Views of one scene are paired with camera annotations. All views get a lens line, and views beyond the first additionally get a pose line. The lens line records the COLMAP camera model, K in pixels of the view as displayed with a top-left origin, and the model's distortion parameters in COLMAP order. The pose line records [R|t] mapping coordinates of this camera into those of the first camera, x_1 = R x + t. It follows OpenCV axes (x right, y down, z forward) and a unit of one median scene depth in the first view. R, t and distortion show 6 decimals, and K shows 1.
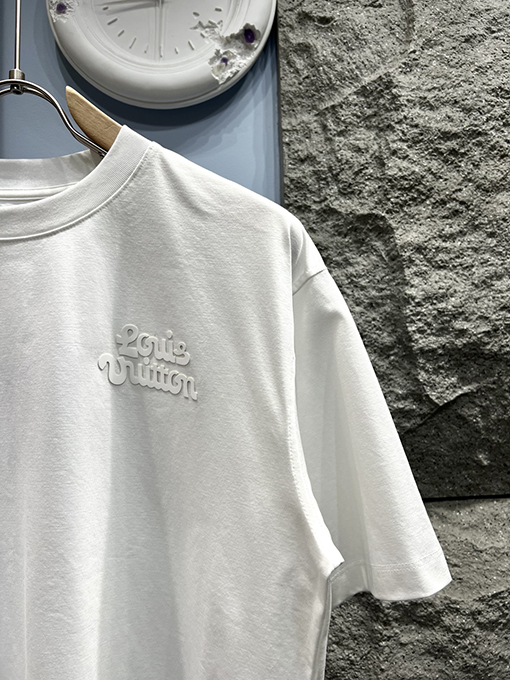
lens RADIAL K [[516.2, 0, 258.1], [0, 516.2, 343.4], [0, 0, 1]] dist [0.036701, -0.060183]
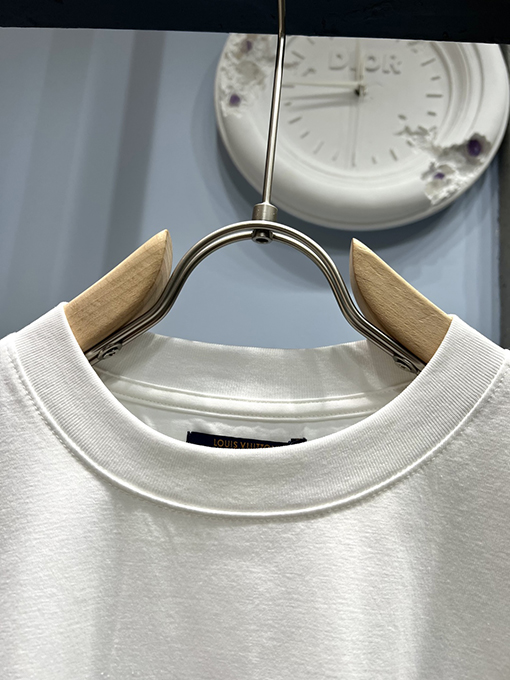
lens RADIAL K [[519.2, 0, 255.0], [0, 519.2, 340.0], [0, 0, 1]] dist [0.038883, -0.059147]
pose [[0.992297, 0.090819, -0.084250, -0.271158], [-0.101917, 0.985109, -0.138465, -0.192185], [0.070420, 0.145985, 0.986777, 0.286511]]
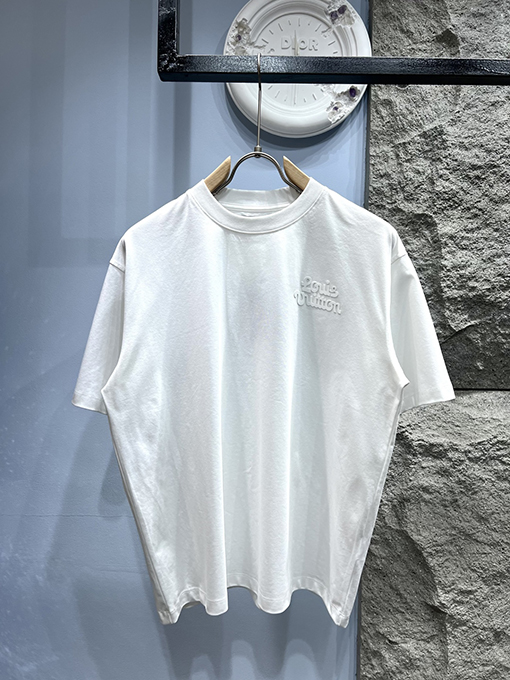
lens RADIAL K [[518.5, 0, 252.4], [0, 518.5, 342.7], [0, 0, 1]] dist [0.038978, -0.058940]
pose [[0.998067, 0.049819, -0.037155, -0.245090], [-0.046149, 0.994519, 0.093825, 0.027726], [0.041626, -0.091929, 0.994895, -0.714271]]
